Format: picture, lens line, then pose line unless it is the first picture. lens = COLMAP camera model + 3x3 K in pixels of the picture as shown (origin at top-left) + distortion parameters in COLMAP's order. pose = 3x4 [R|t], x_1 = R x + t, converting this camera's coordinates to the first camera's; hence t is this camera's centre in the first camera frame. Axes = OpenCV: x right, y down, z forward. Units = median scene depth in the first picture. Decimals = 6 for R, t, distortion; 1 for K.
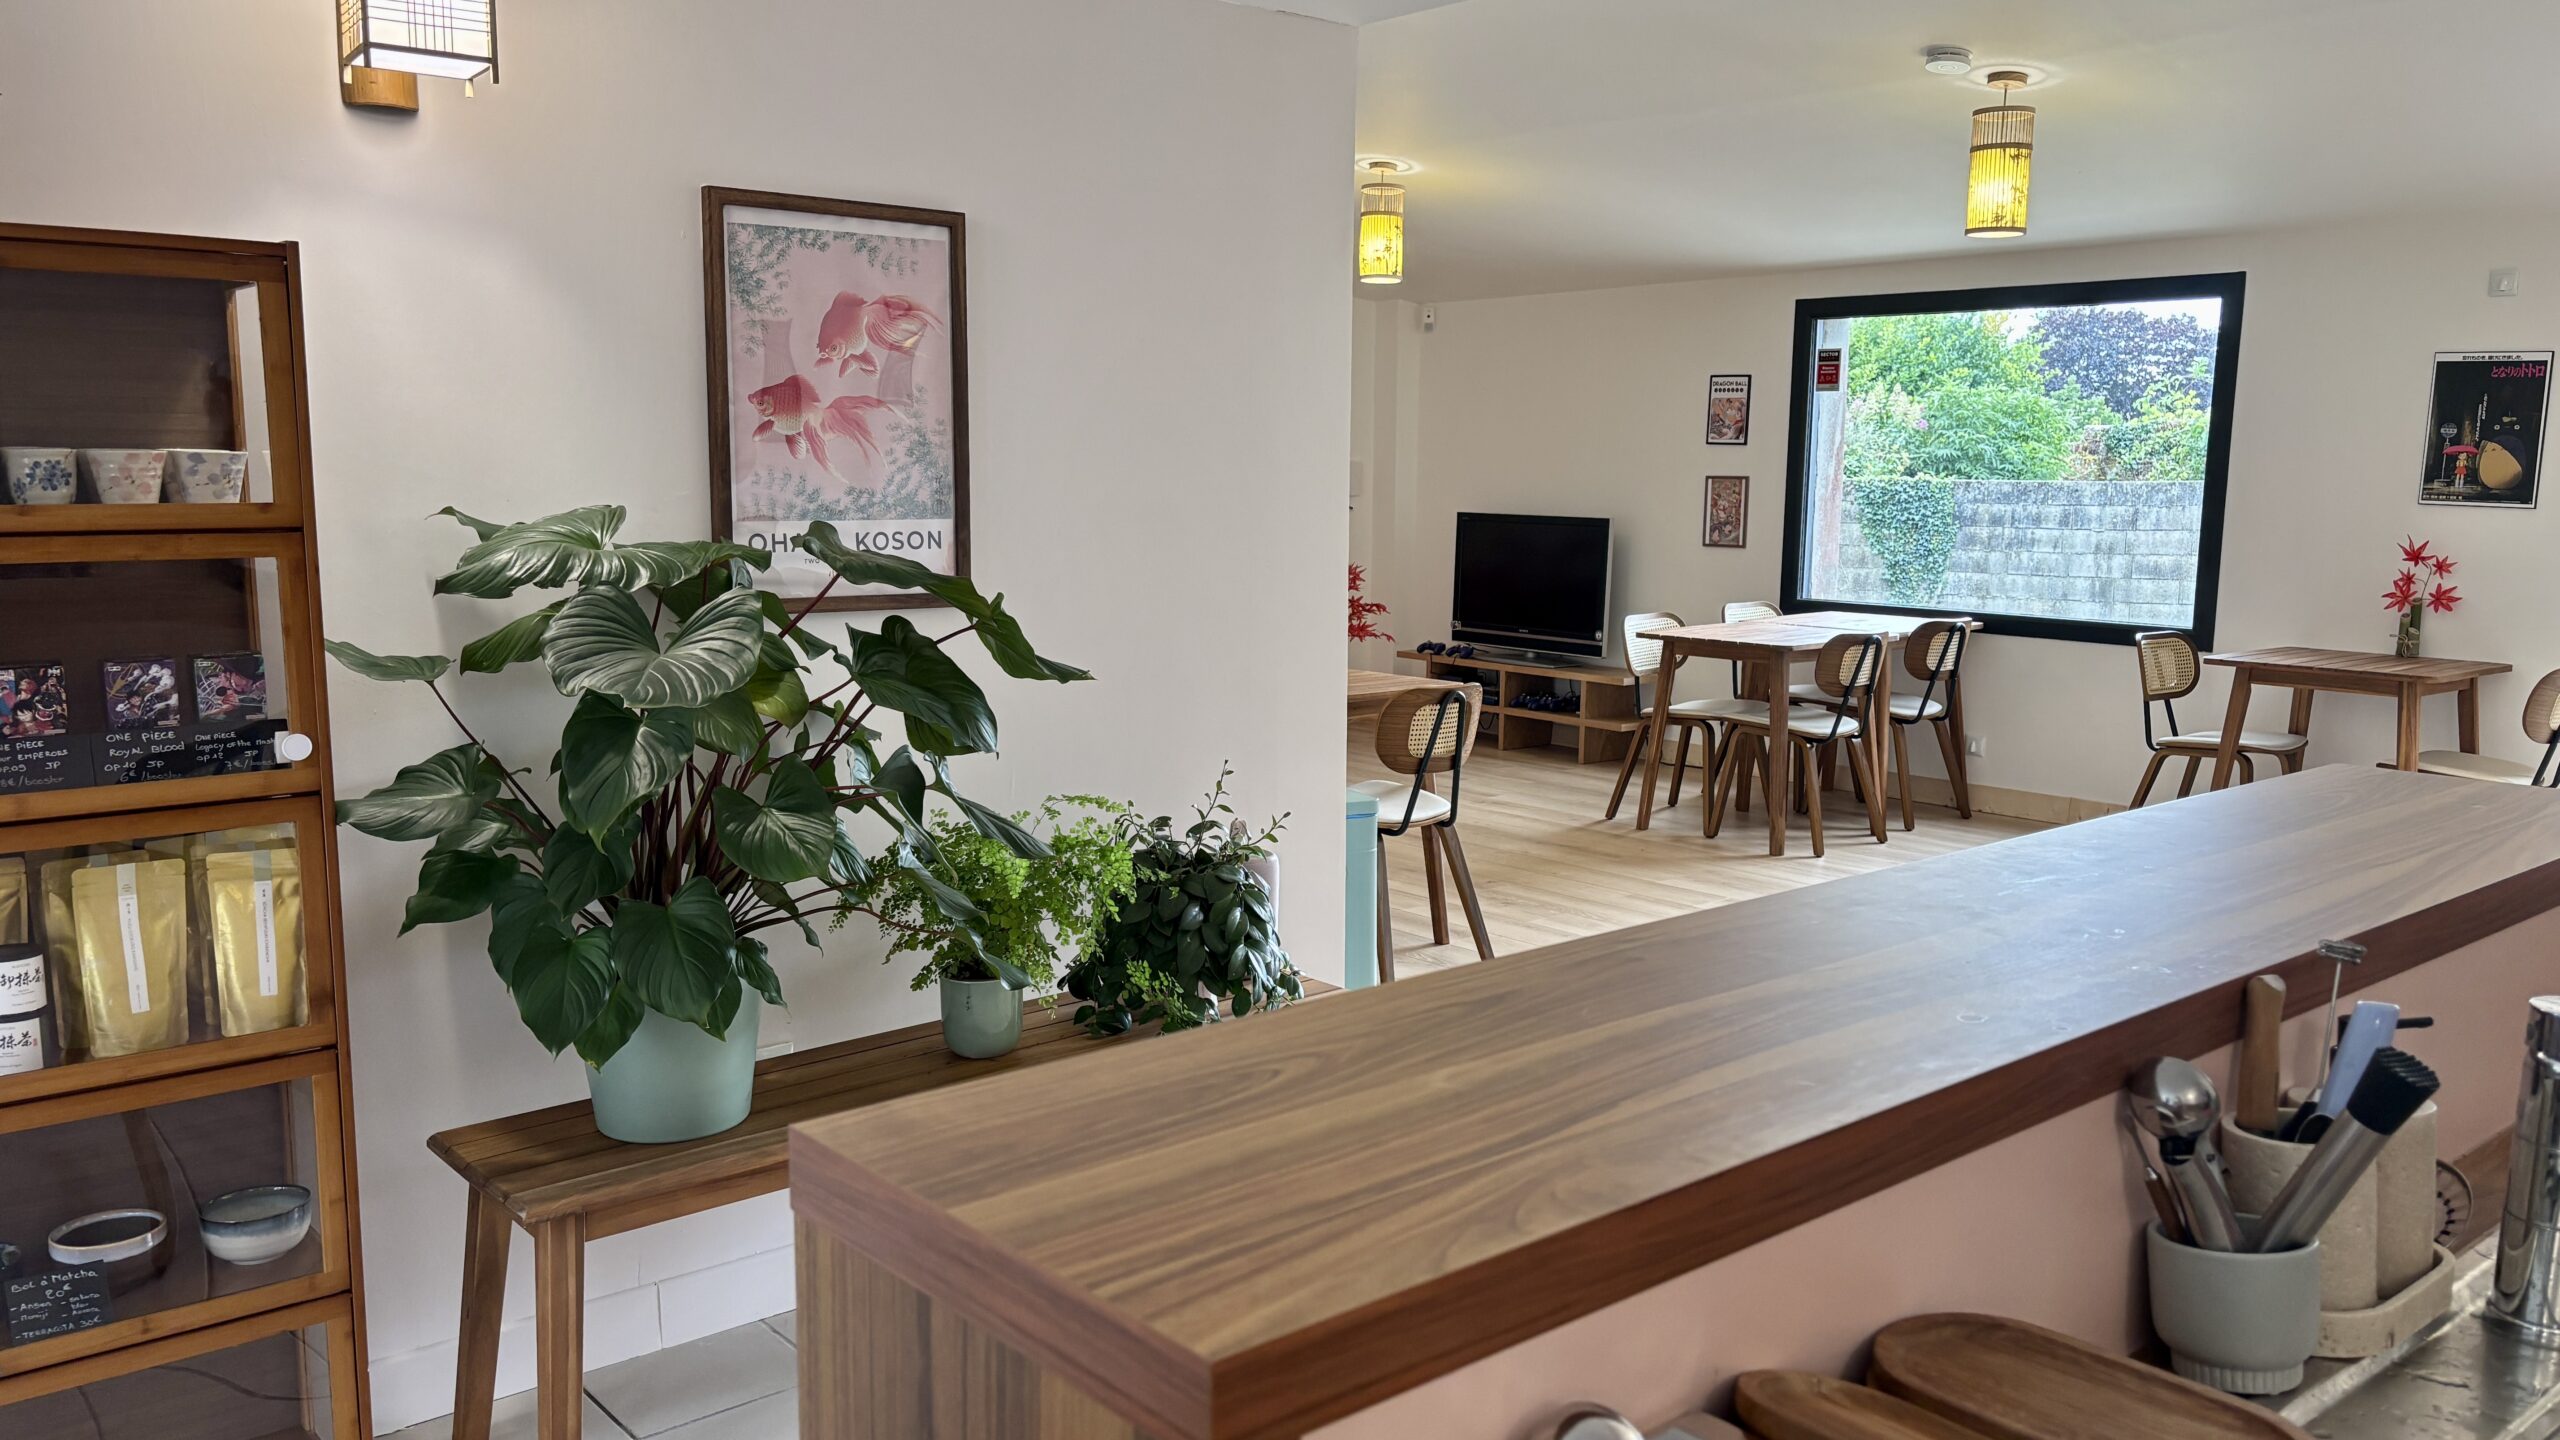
lens RADIAL K [[1929.2, 0, 1293.5], [0, 1929.2, 752.4], [0, 0, 1]] dist [0.041435, -0.035509]
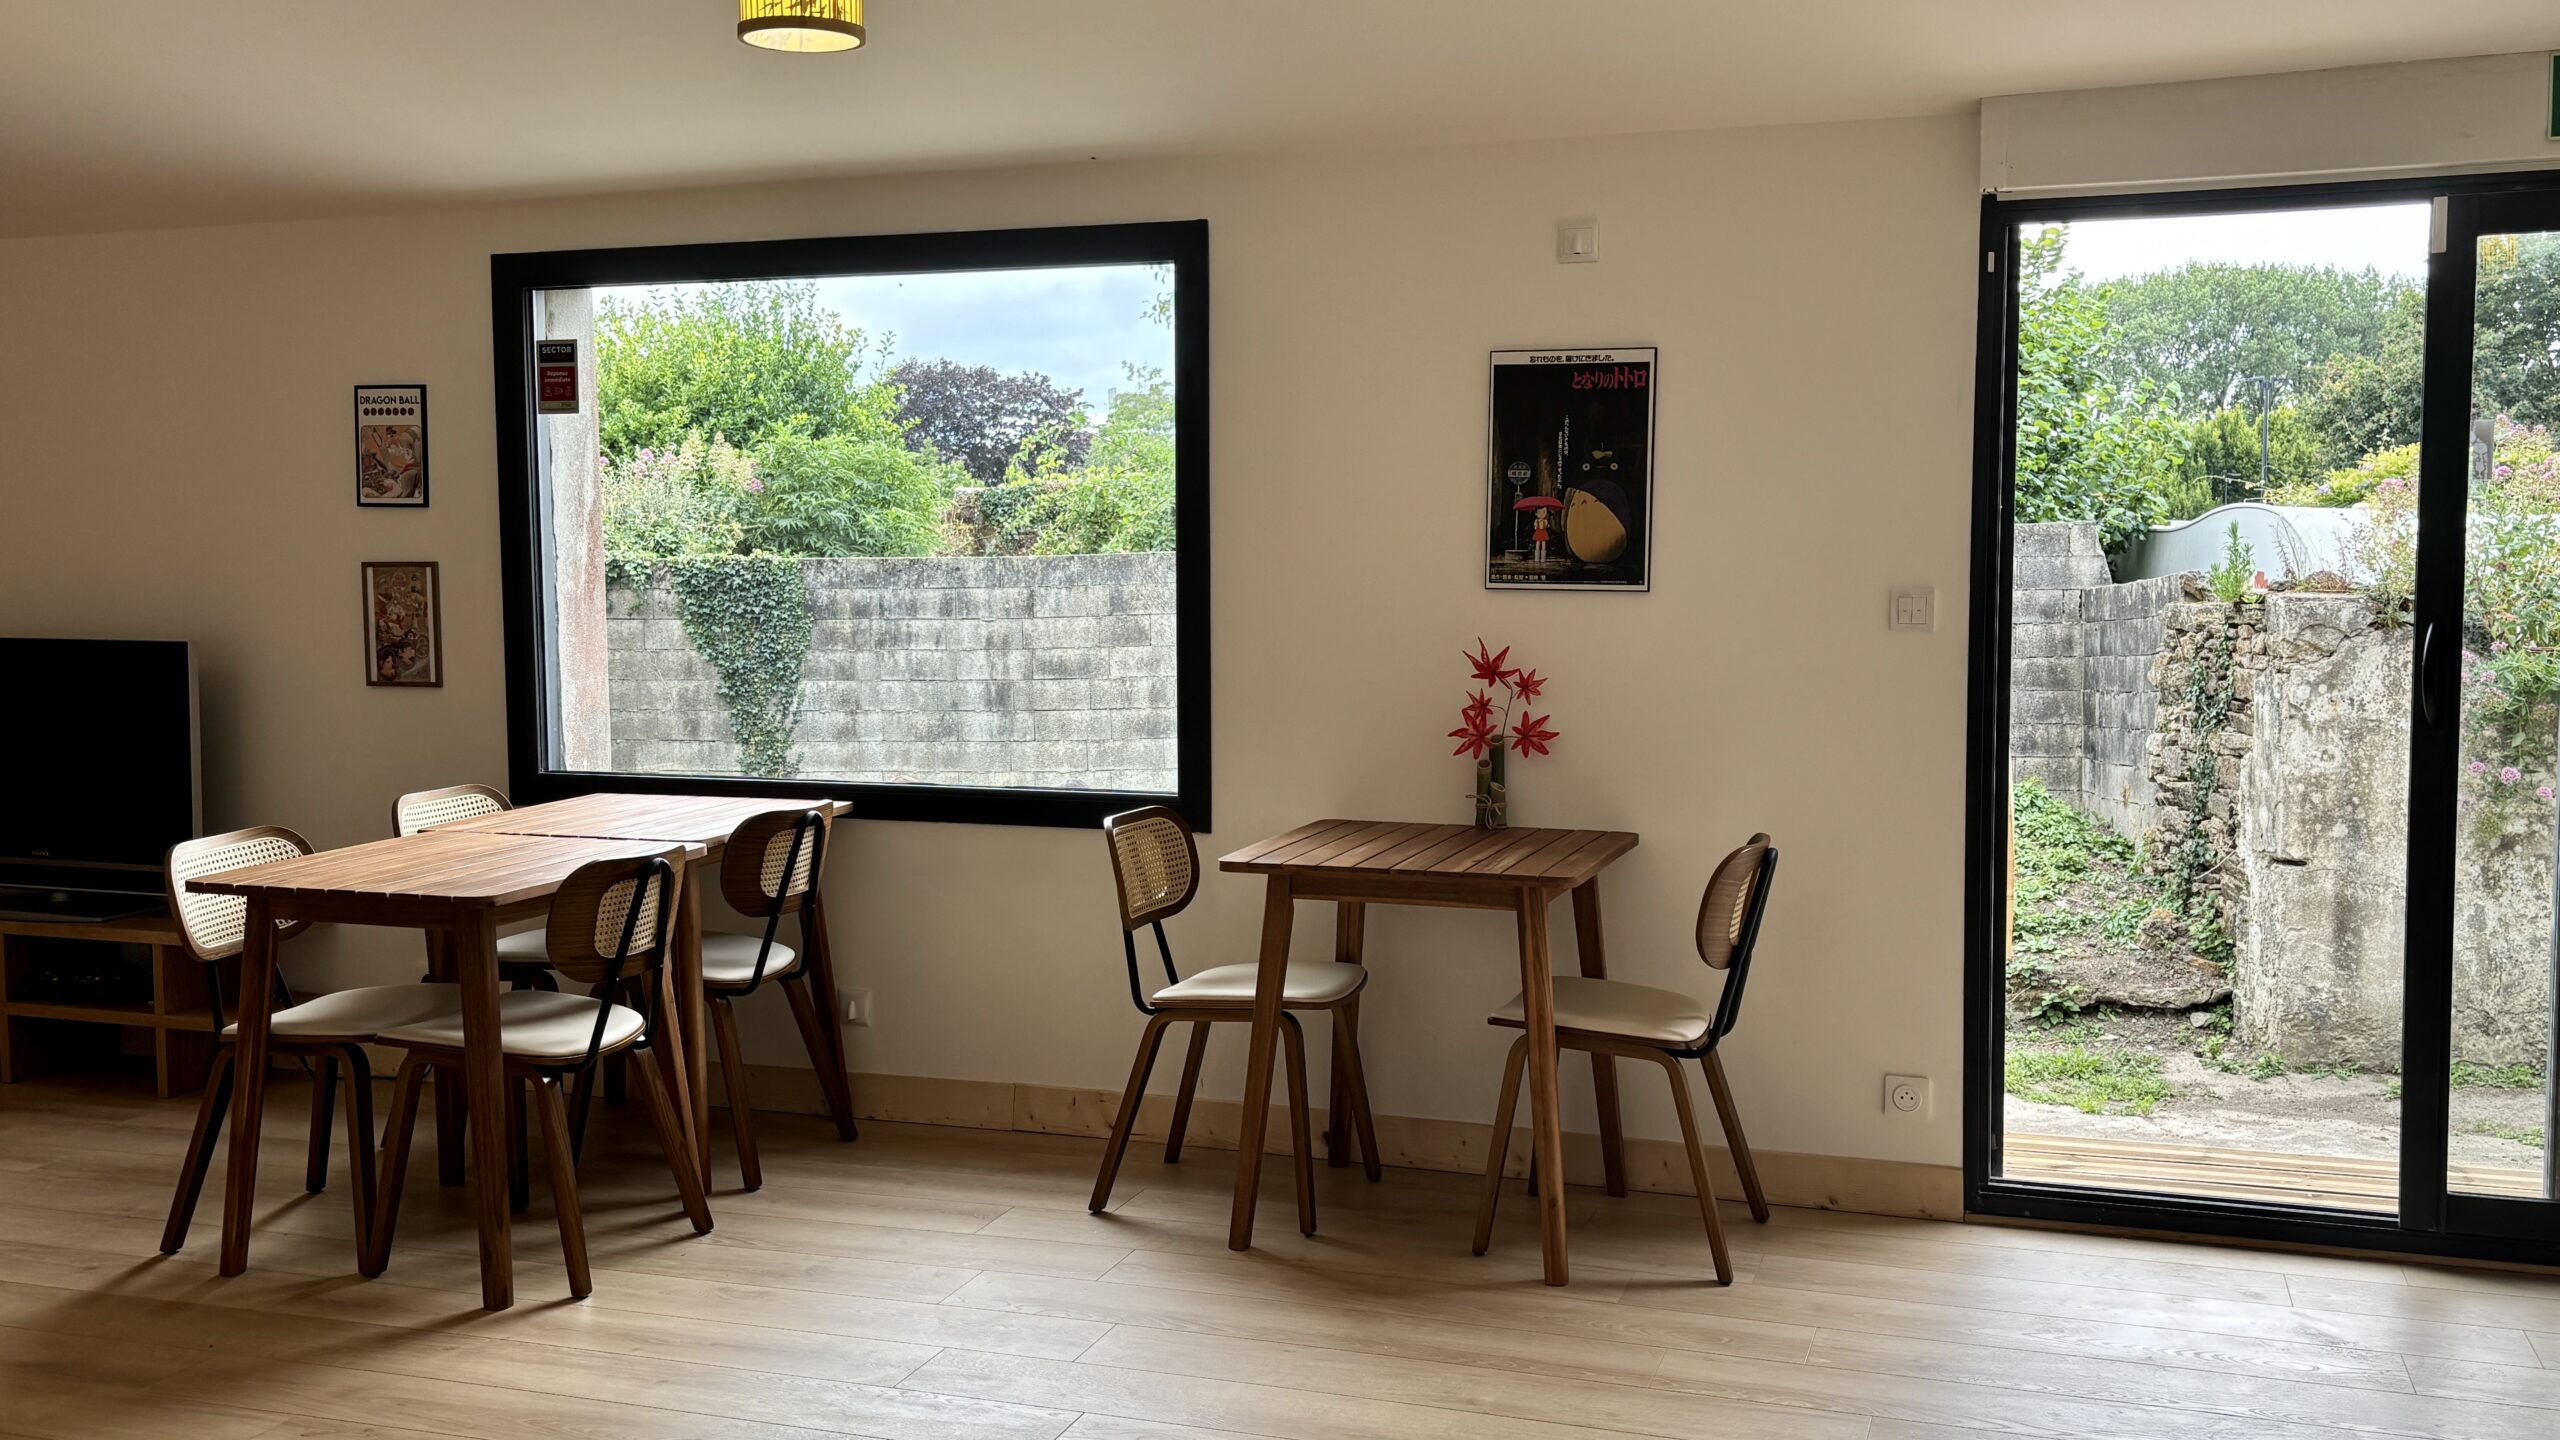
lens RADIAL K [[2300.4, 0, 1291.7], [0, 2300.4, 719.0], [0, 0, 1]] dist [0.031601, -0.075945]
pose [[0.862435, -0.056828, 0.502968, 0.122816], [0.091901, 0.994742, -0.045190, -0.048808], [-0.497755, 0.085197, 0.863123, 0.332934]]
